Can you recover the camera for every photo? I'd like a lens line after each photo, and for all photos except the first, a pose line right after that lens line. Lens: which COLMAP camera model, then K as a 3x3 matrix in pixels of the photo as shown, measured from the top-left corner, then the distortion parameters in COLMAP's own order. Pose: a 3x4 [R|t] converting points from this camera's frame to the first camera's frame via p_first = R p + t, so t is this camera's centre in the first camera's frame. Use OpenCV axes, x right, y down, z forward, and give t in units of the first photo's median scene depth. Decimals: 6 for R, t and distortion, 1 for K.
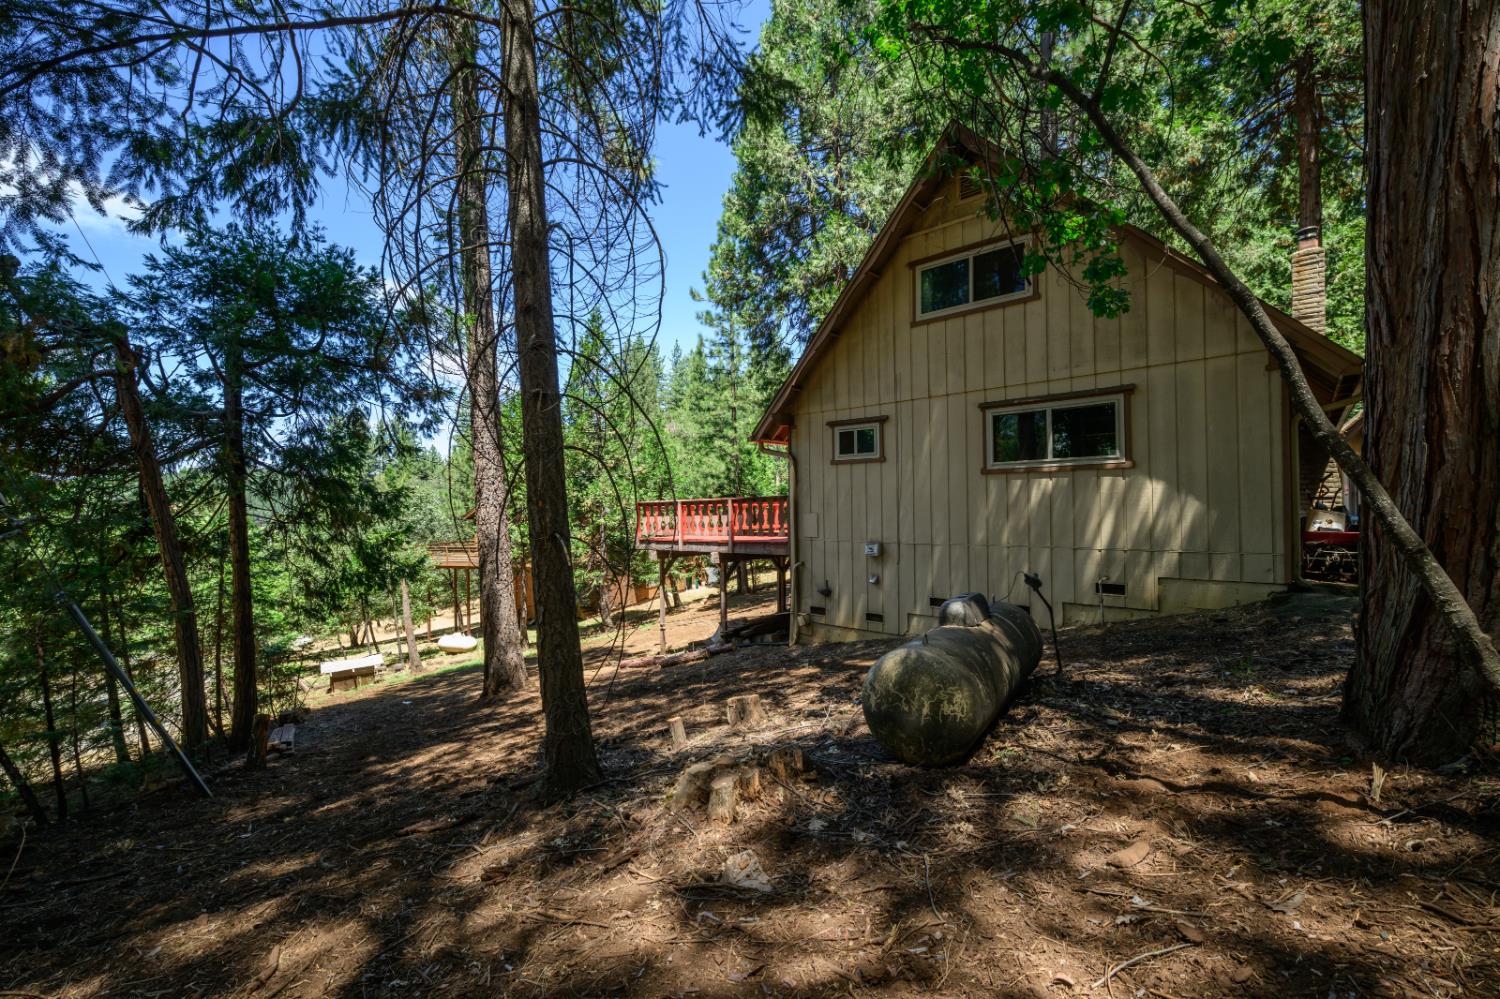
lens RADIAL K [[590.8, 0, 749.8], [0, 590.8, 497.3], [0, 0, 1]] dist [-0.002626, -0.000428]
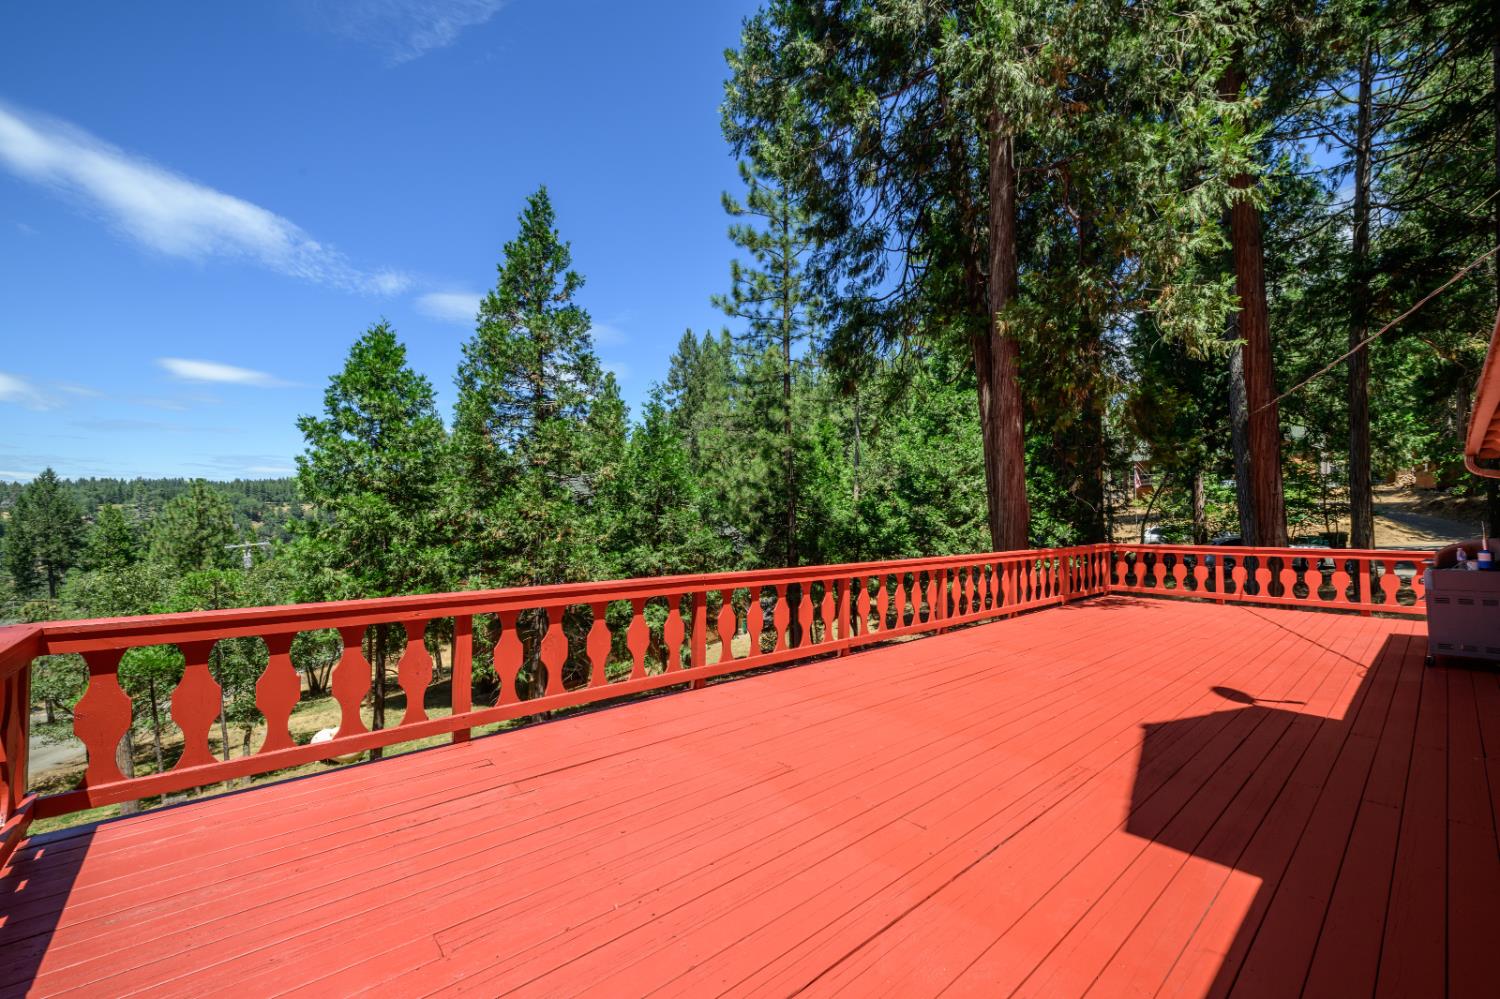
lens RADIAL K [[641.1, 0, 752.1], [0, 641.1, 504.8], [0, 0, 1]] dist [0.000551, 0.000012]
pose [[0.993098, 0.012282, -0.116639, 0.018733], [-0.012798, 0.999911, -0.003678, -0.011860], [0.116583, 0.005145, 0.993168, 0.322425]]
